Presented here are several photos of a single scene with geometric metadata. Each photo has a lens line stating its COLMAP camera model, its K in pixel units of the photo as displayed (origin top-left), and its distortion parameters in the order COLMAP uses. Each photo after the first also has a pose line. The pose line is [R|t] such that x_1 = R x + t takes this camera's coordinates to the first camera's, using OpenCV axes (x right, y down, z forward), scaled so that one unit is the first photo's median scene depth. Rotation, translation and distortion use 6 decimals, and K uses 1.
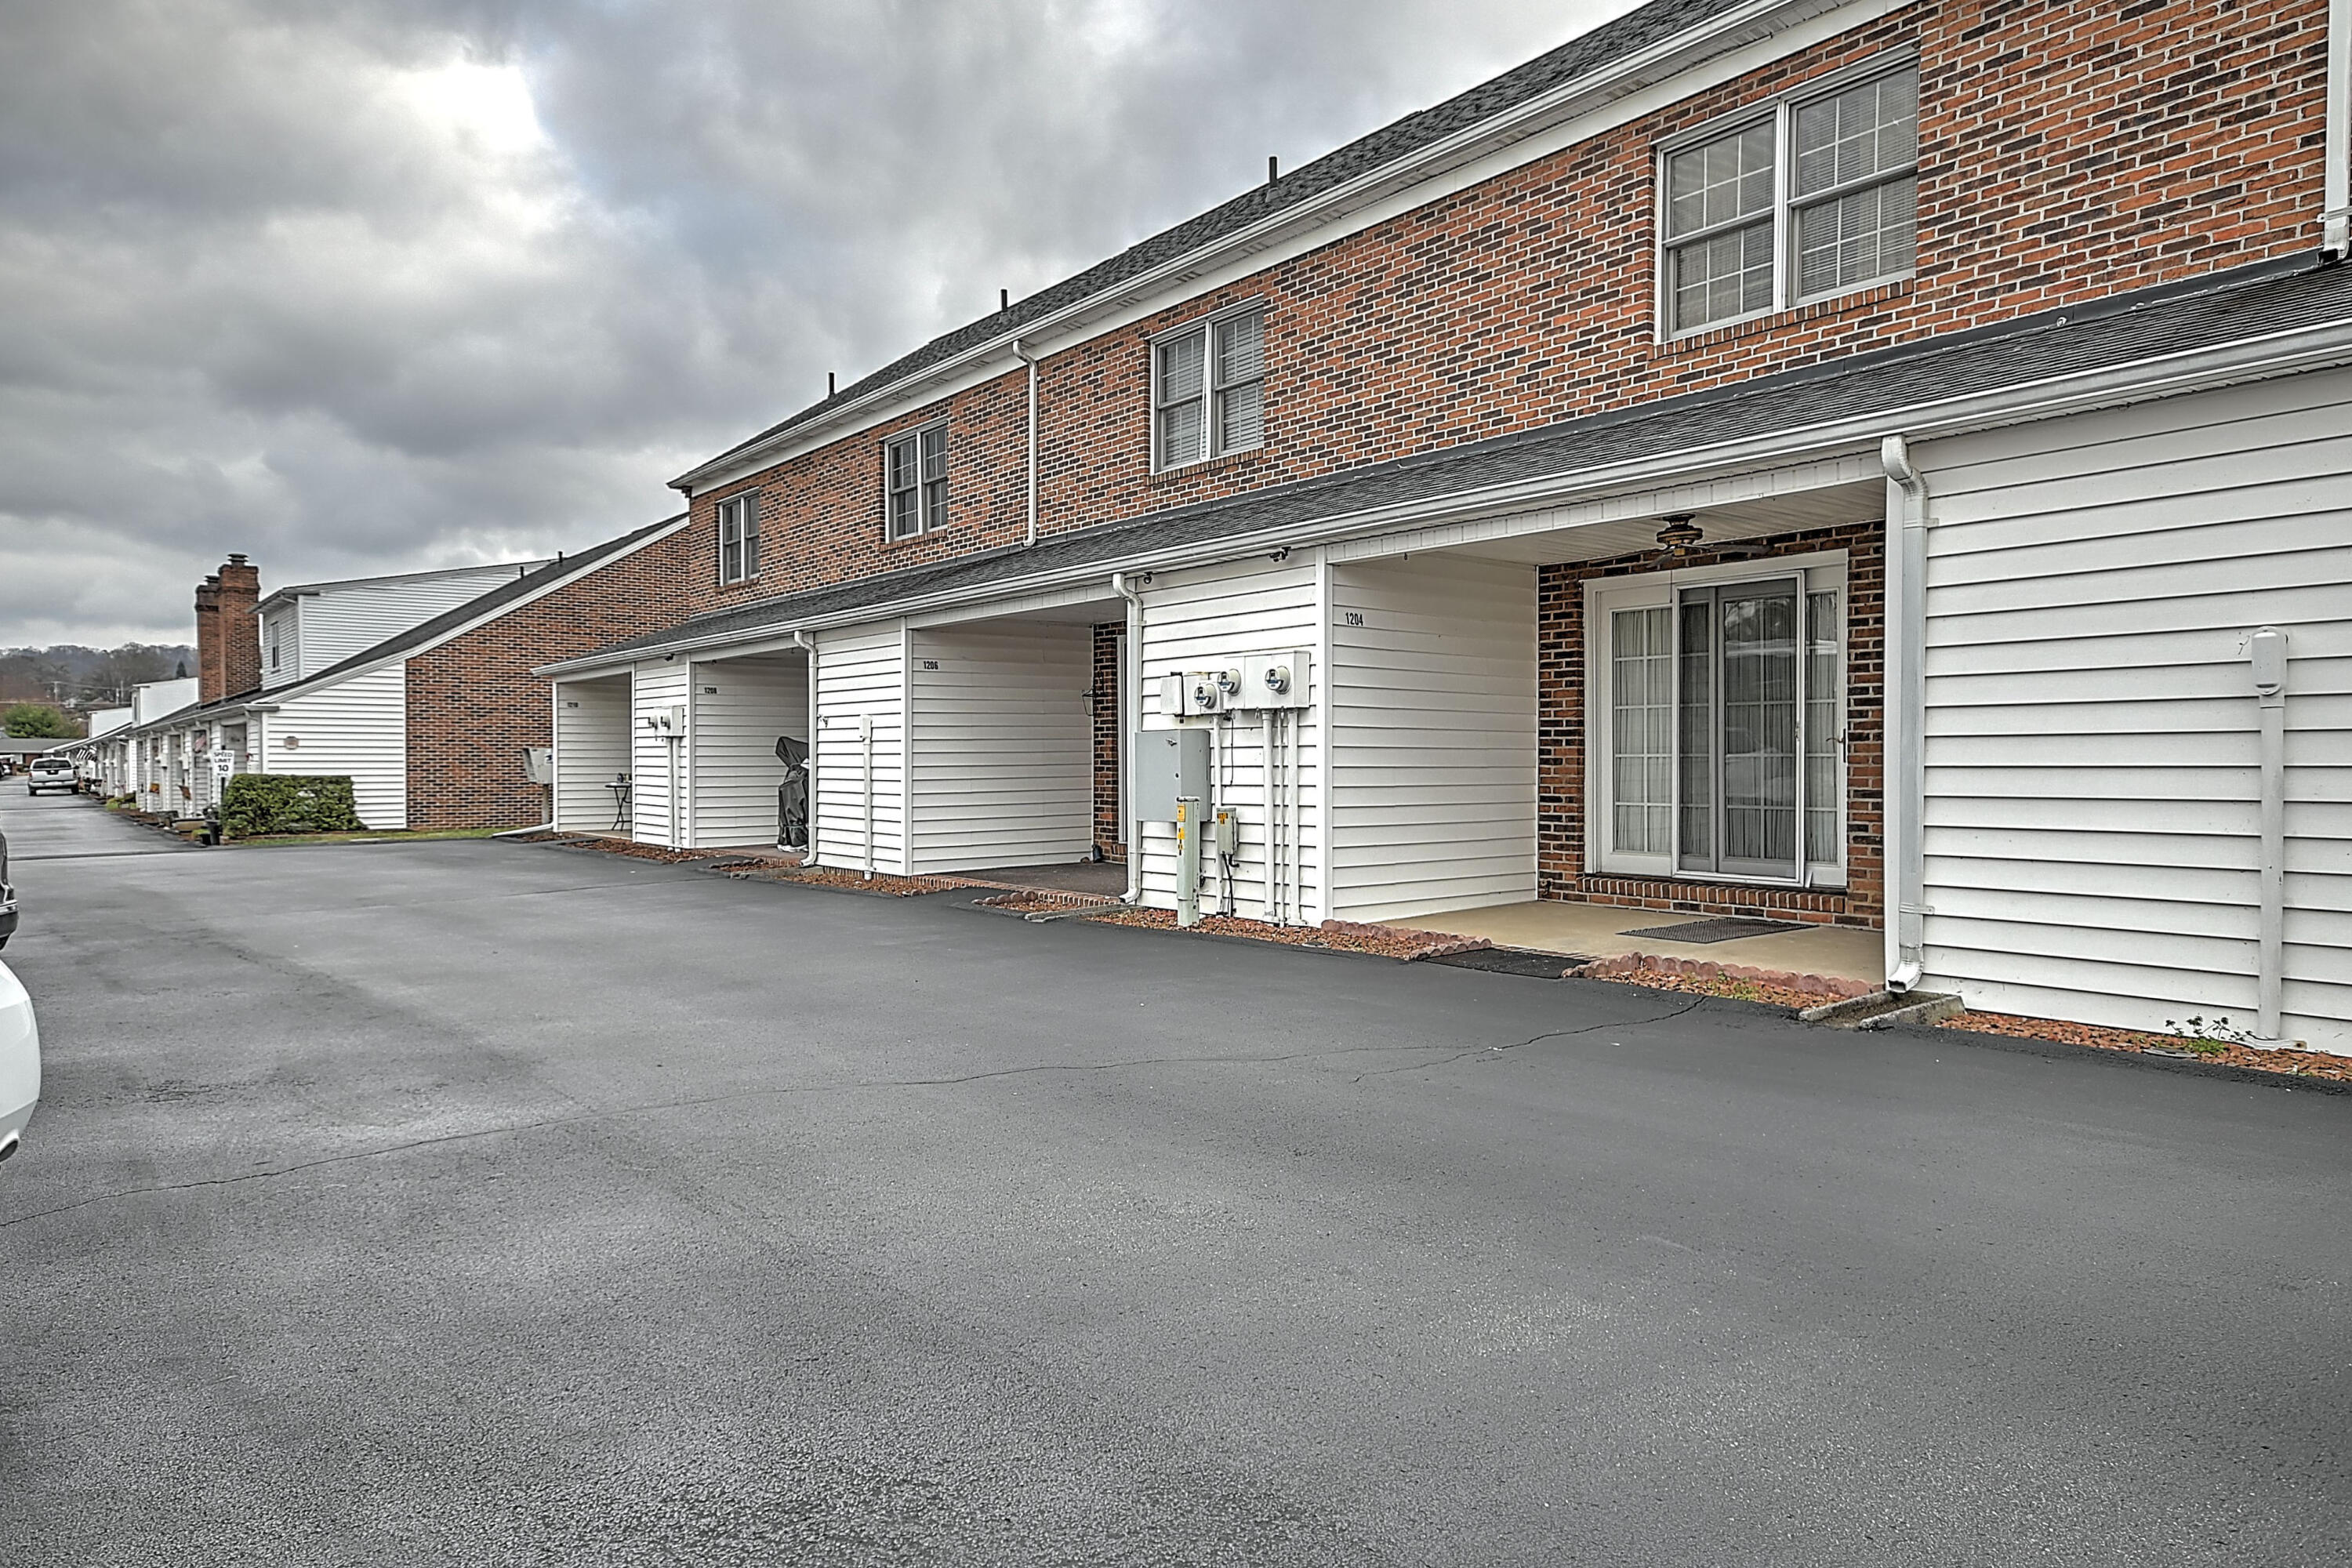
lens RADIAL K [[1358.8, 0, 1168.2], [0, 1358.8, 775.3], [0, 0, 1]] dist [0.014697, 0.005943]
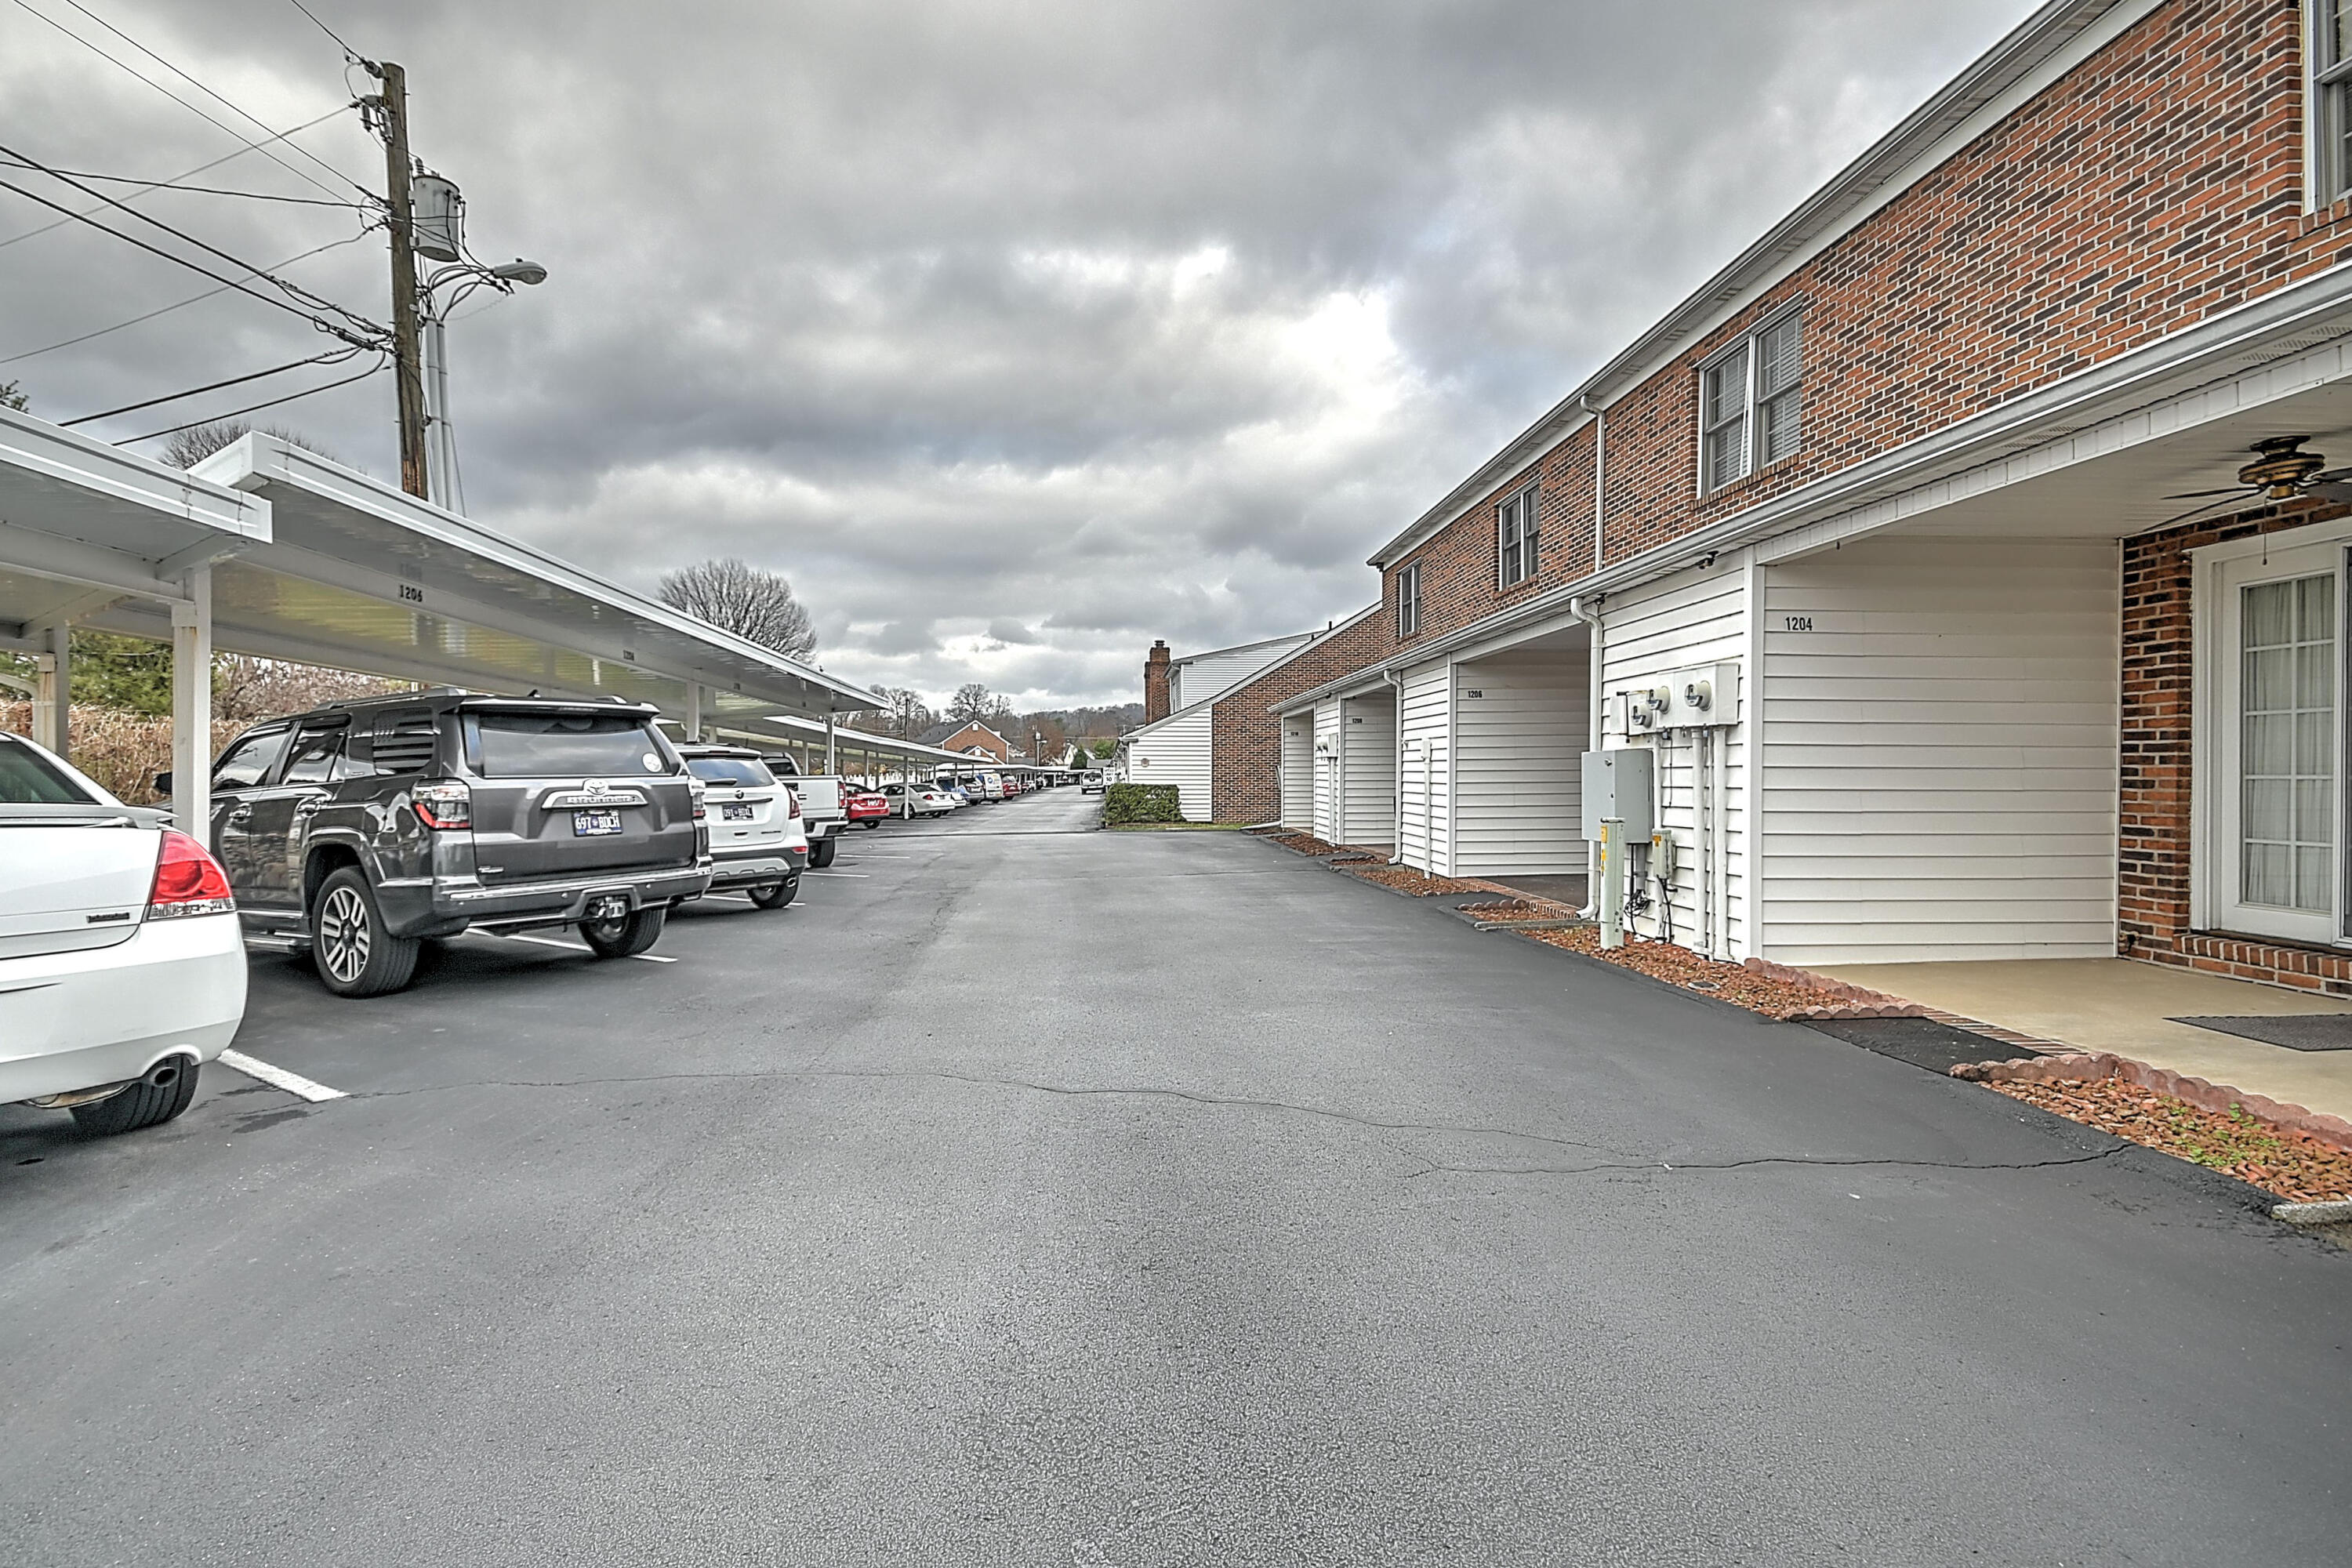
lens RADIAL K [[1055.5, 0, 1198.1], [0, 1055.5, 789.2], [0, 0, 1]] dist [0.022258, -0.011064]
pose [[0.825882, 0.009747, -0.563759, 0.148985], [-0.007174, 0.999951, 0.006779, -0.006129], [0.563798, -0.001554, 0.825911, 0.148063]]
